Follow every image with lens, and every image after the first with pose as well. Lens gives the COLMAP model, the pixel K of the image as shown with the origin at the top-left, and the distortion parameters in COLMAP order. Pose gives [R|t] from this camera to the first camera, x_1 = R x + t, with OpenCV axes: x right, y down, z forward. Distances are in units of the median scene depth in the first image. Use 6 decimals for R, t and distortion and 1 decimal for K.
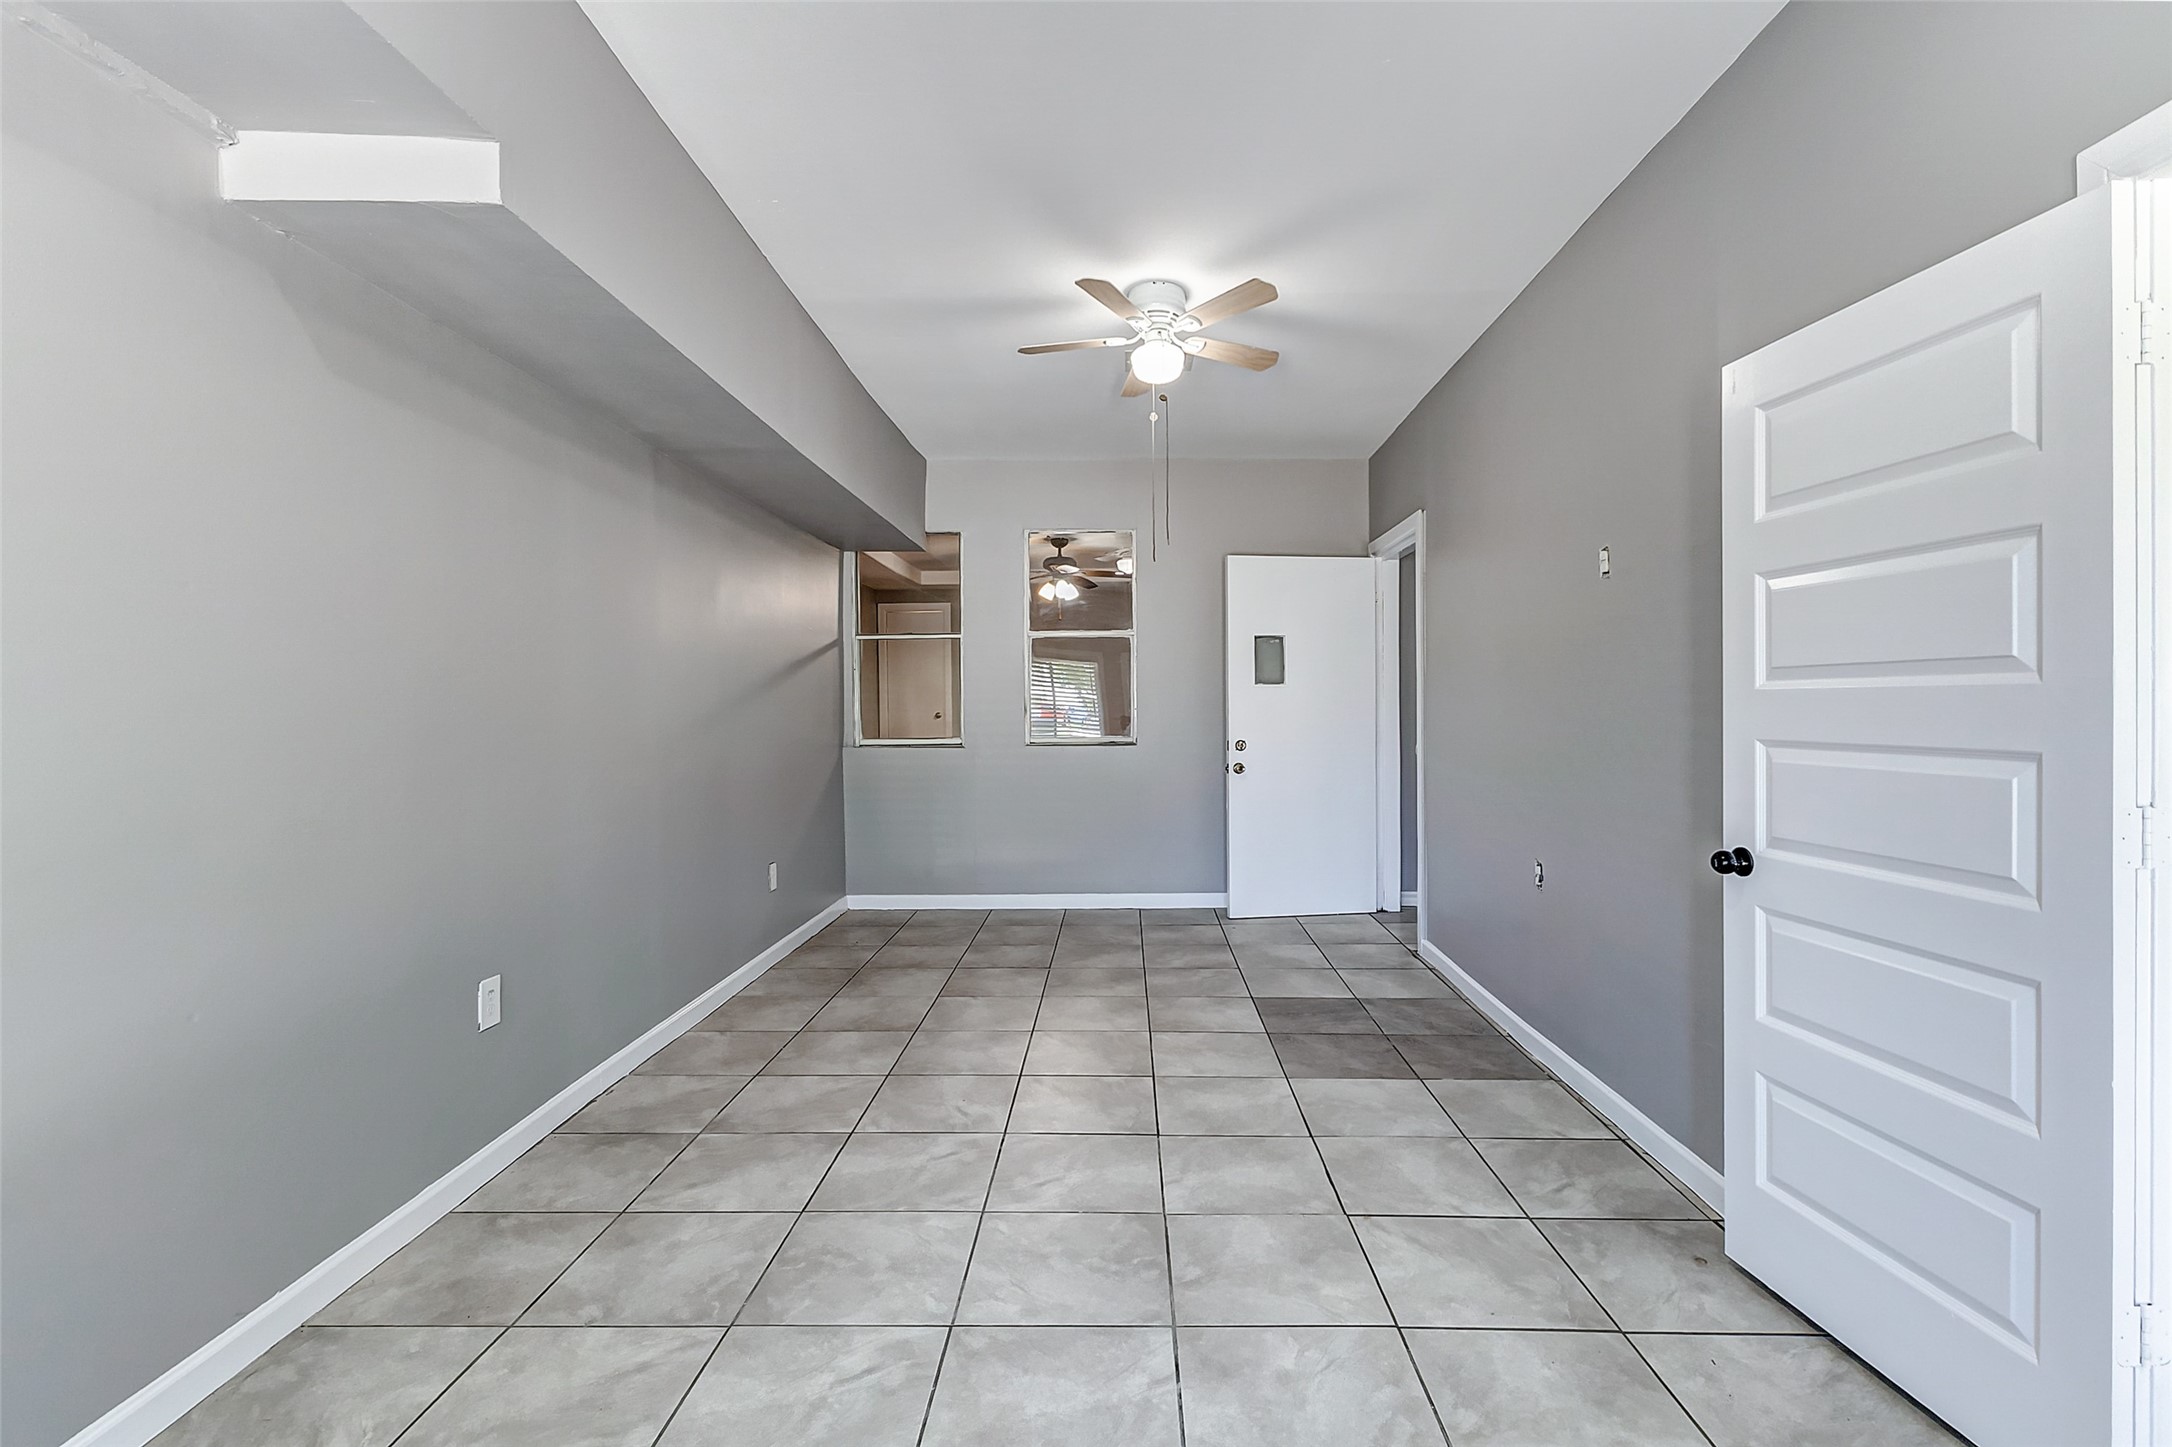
lens RADIAL K [[1006.0, 0, 1115.8], [0, 1006.0, 709.3], [0, 0, 1]] dist [-0.000620, 0.001516]
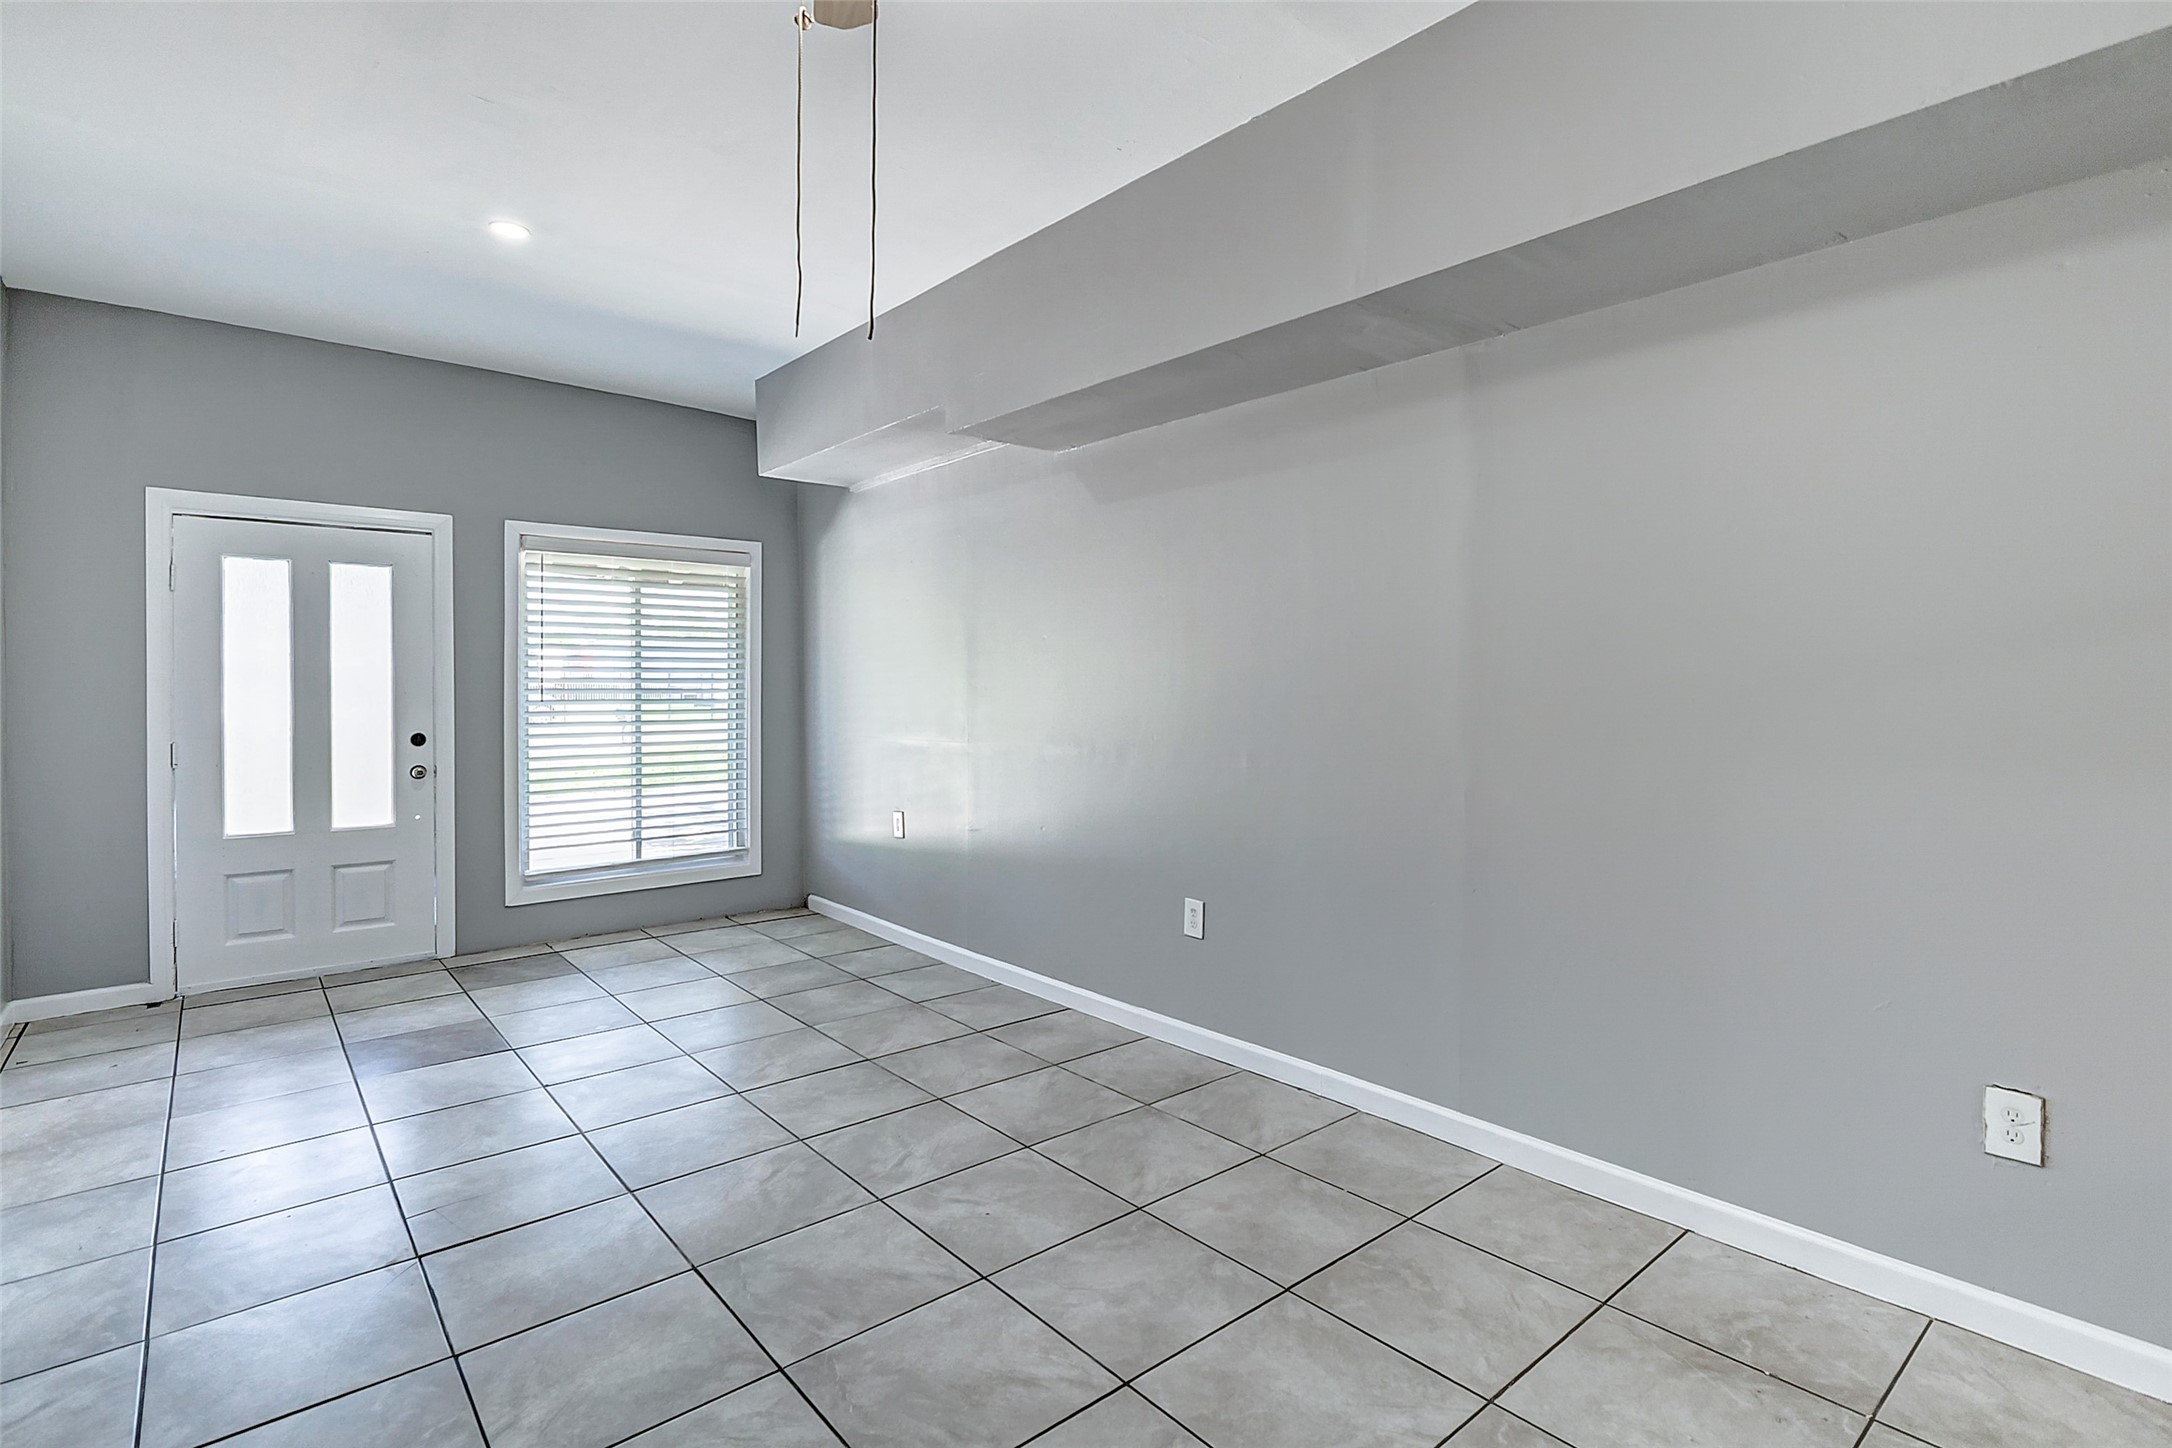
lens RADIAL K [[1026.6, 0, 1113.3], [0, 1026.6, 695.7], [0, 0, 1]] dist [-0.002143, -0.001727]
pose [[-0.747205, 0.007116, -0.664555, 0.283708], [0.001031, 0.999954, 0.009548, -0.008829], [0.664592, 0.006449, -0.747178, 1.606639]]
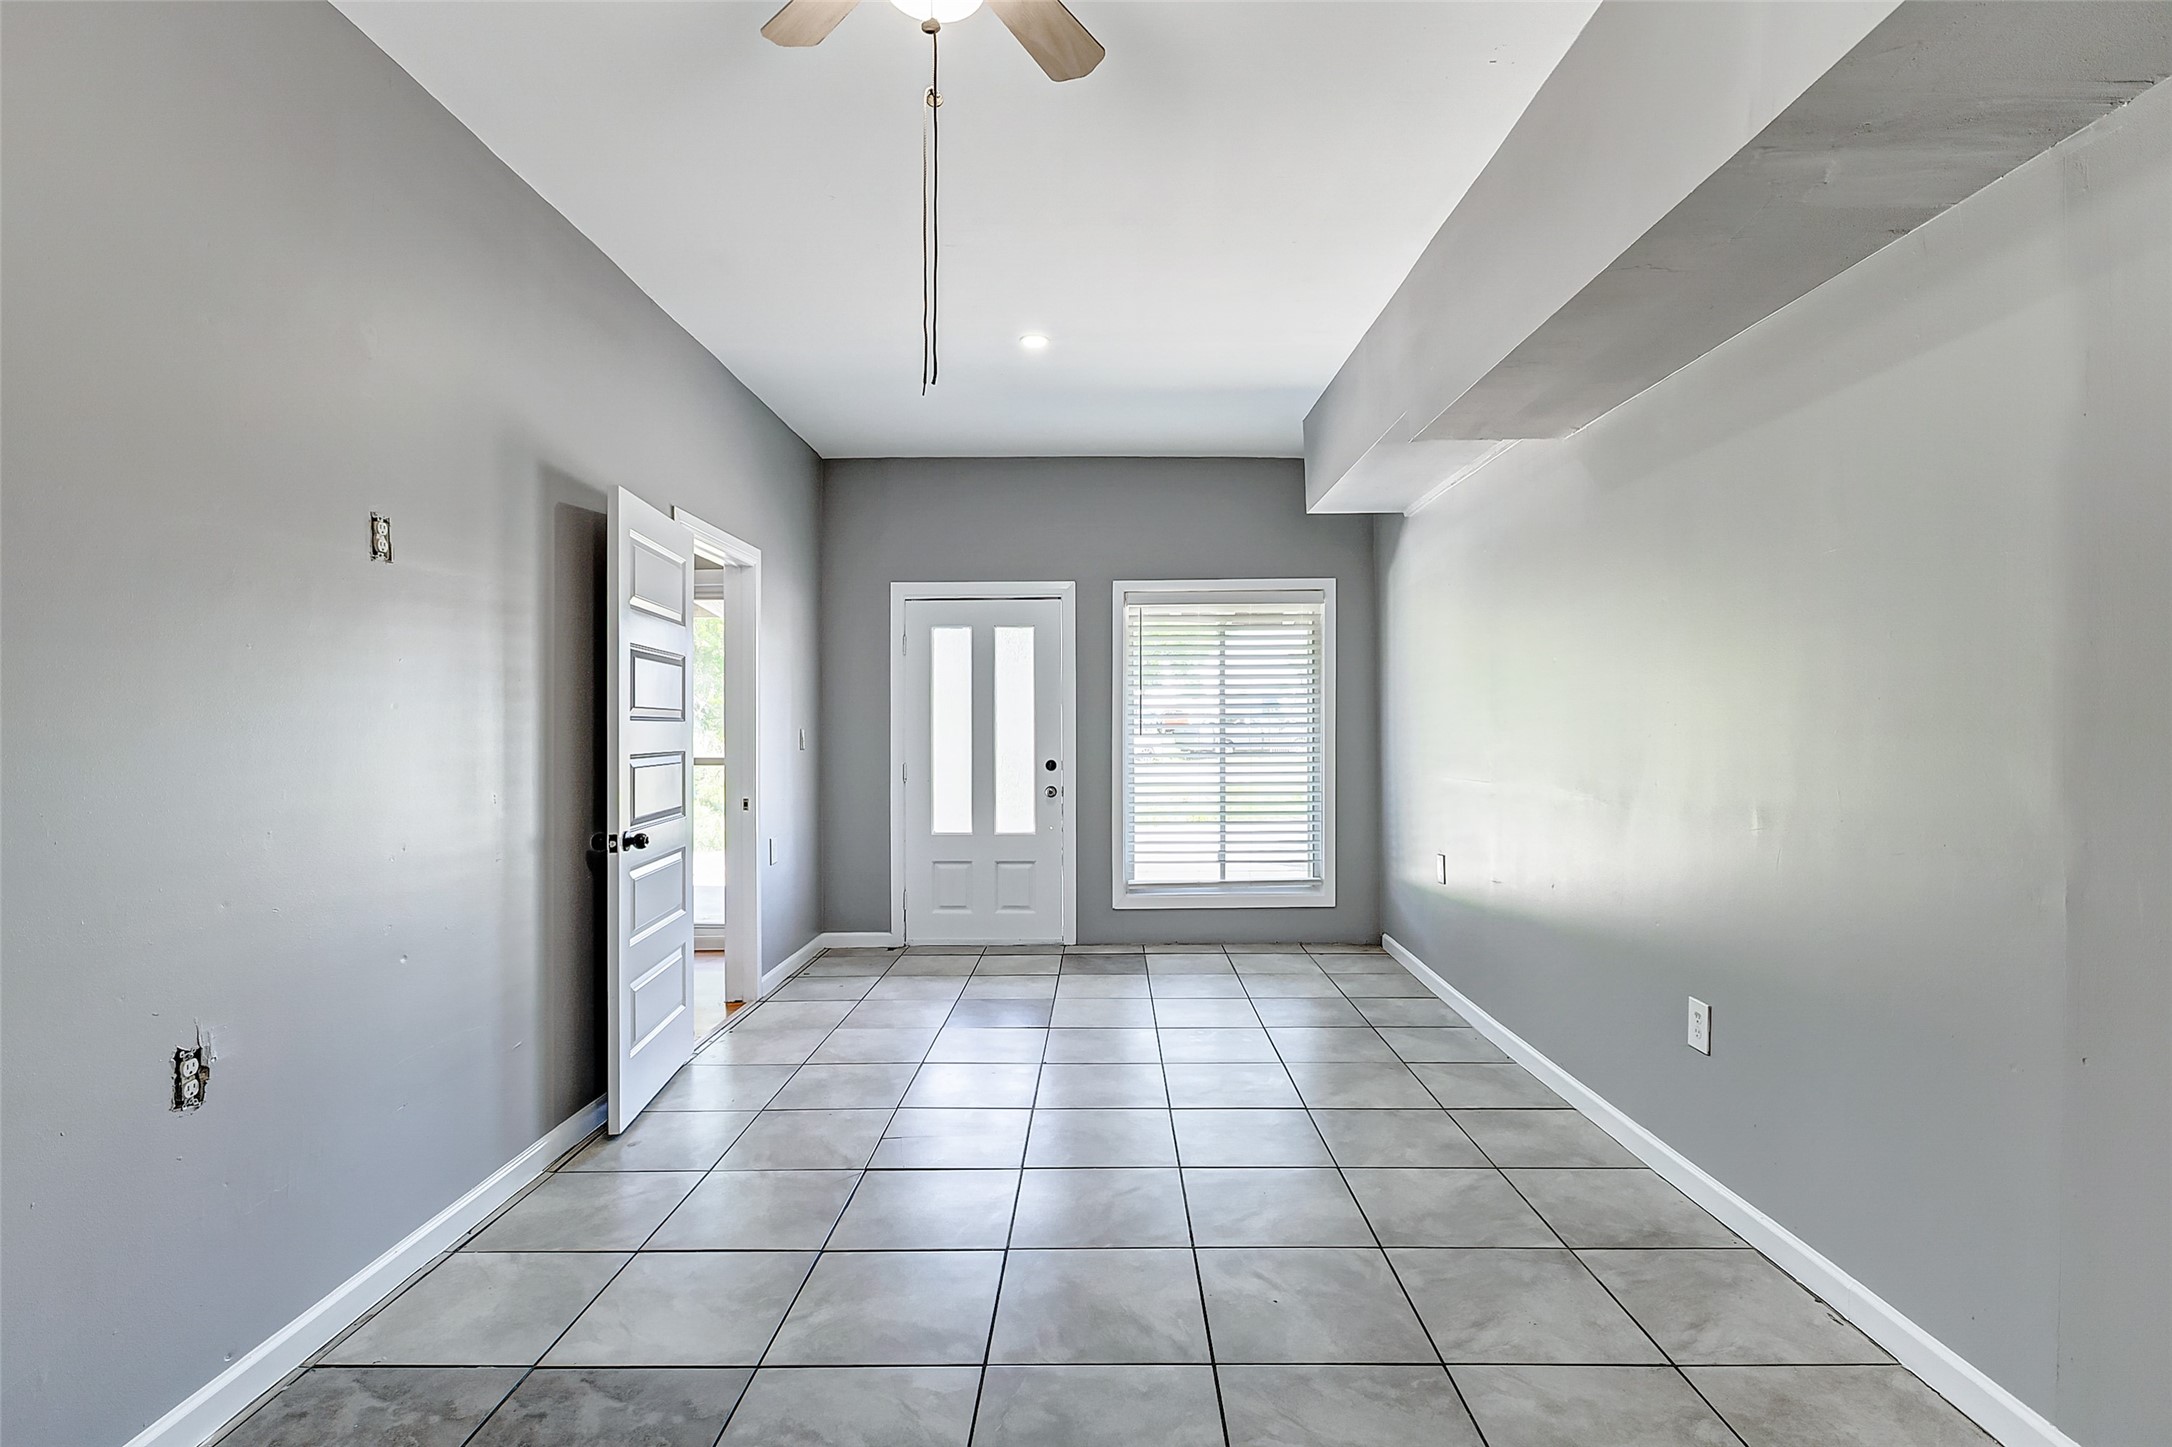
lens RADIAL K [[1026.6, 0, 1104.5], [0, 1026.6, 721.7], [0, 0, 1]] dist [-0.002143, -0.001727]
pose [[-0.999952, 0.007203, -0.006646, -0.031672], [0.007213, 0.999973, -0.001435, -0.006421], [0.006635, -0.001483, -0.999977, 1.666969]]
